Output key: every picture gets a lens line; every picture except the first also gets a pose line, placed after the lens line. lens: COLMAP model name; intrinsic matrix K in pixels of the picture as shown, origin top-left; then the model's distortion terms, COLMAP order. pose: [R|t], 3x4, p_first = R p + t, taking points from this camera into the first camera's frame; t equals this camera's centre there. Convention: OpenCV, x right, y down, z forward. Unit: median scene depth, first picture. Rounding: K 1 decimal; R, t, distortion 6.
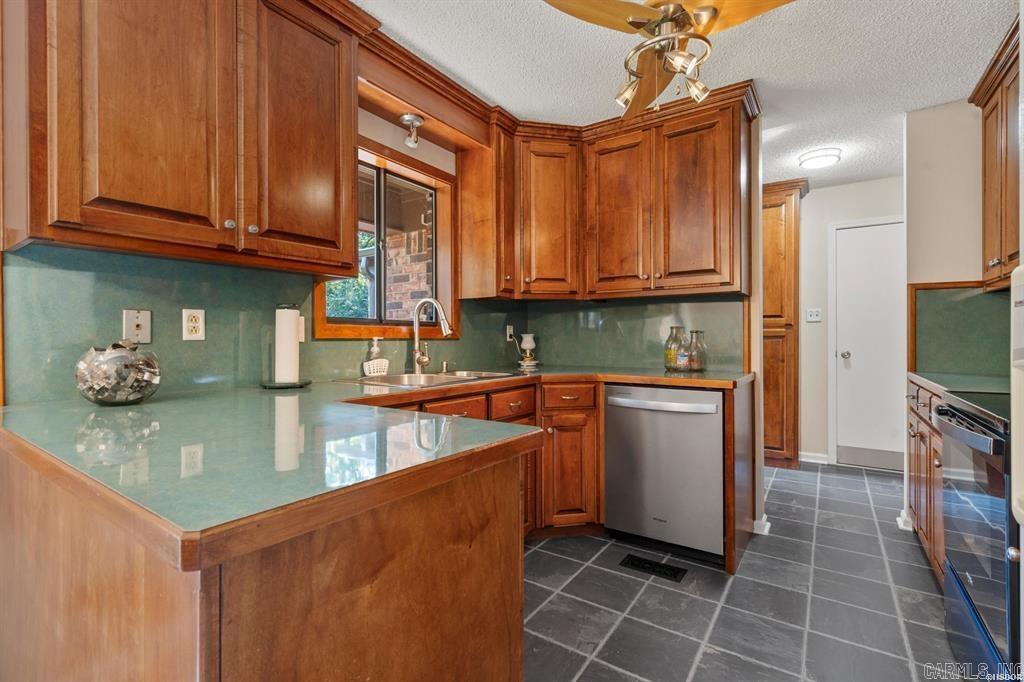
lens RADIAL K [[466.6, 0, 513.5], [0, 466.6, 337.1], [0, 0, 1]] dist [-0.001854, 0.000643]
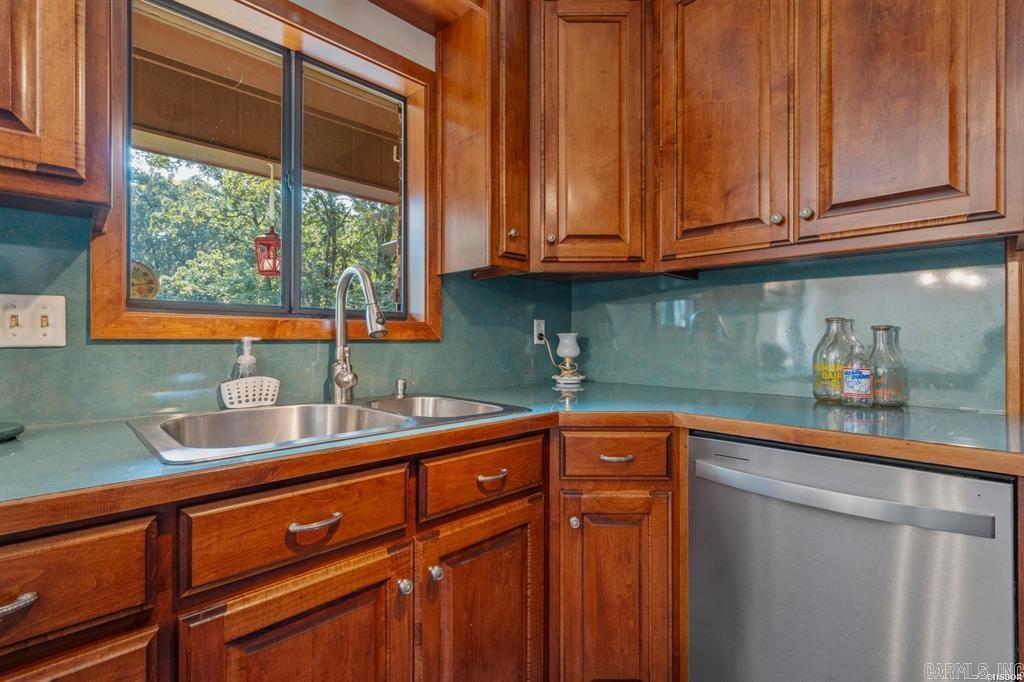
lens RADIAL K [[466.6, 0, 514.5], [0, 466.6, 338.2], [0, 0, 1]] dist [-0.001854, 0.000643]
pose [[0.981303, 0.002224, -0.192459, 0.097751], [-0.002254, 0.999997, 0.000064, 0.000551], [0.192458, 0.000371, 0.981305, 0.433865]]
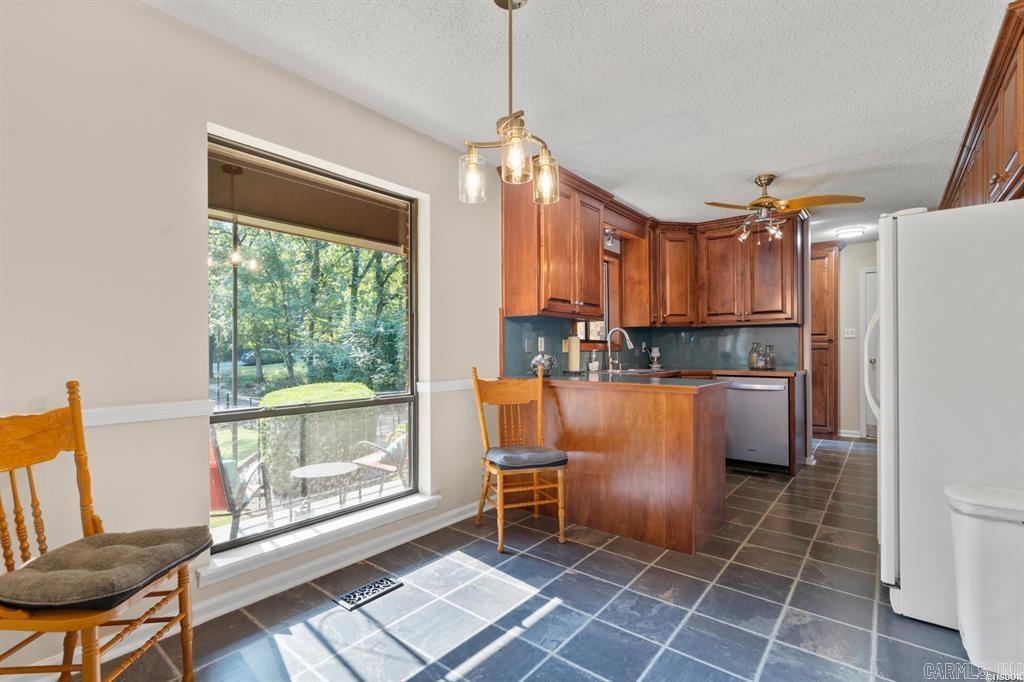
lens RADIAL K [[466.6, 0, 511.7], [0, 466.6, 350.7], [0, 0, 1]] dist [-0.001854, 0.000643]
pose [[0.996542, -0.003062, -0.083035, -0.387968], [0.003276, 0.999992, 0.002444, -0.001455], [0.083027, -0.002708, 0.996544, -0.738816]]
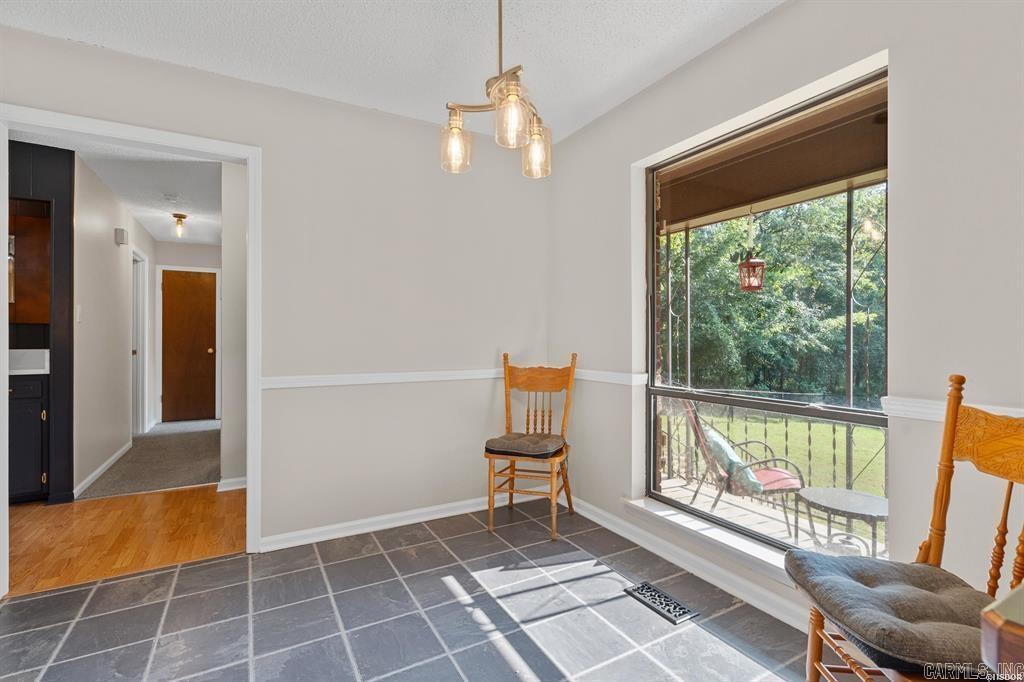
lens RADIAL K [[466.6, 0, 511.2], [0, 466.6, 342.0], [0, 0, 1]] dist [-0.001854, 0.000643]
pose [[-0.445145, 0.002324, -0.895456, 1.348614], [-0.001980, 0.999992, 0.003579, 0.030794], [0.895456, 0.003367, -0.445136, 2.756351]]
